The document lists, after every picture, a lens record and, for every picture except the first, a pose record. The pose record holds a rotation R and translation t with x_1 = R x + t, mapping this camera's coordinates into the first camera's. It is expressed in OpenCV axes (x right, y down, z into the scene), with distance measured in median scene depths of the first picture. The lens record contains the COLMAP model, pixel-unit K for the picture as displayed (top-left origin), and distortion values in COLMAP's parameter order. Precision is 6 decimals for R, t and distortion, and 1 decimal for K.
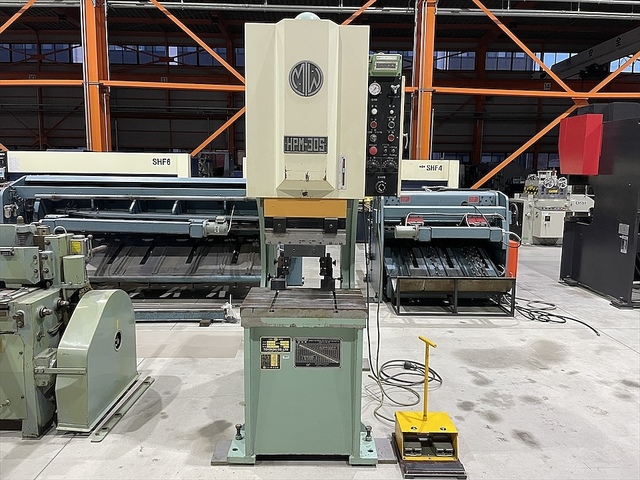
lens RADIAL K [[485.1, 0, 317.6], [0, 485.1, 236.1], [0, 0, 1]] dist [0.068452, -0.090900]
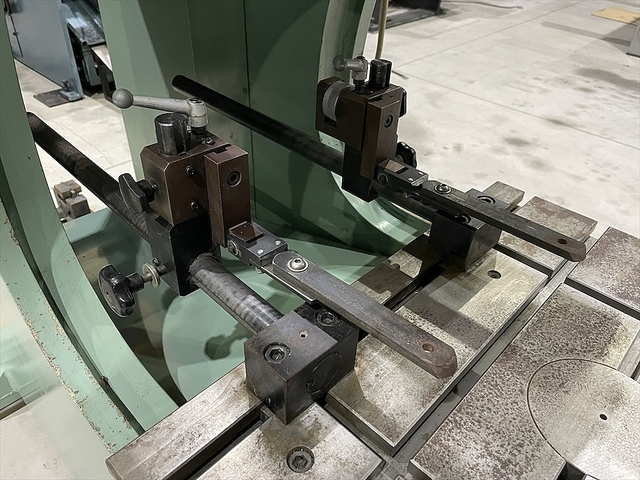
lens RADIAL K [[485.1, 0, 321.2], [0, 485.1, 239.0], [0, 0, 1]] dist [0.068452, -0.090900]
pose [[0.686765, -0.421879, 0.591922, -0.085322], [0.057071, 0.843115, 0.534696, -0.006804], [-0.724635, -0.333429, 0.603099, 0.513772]]
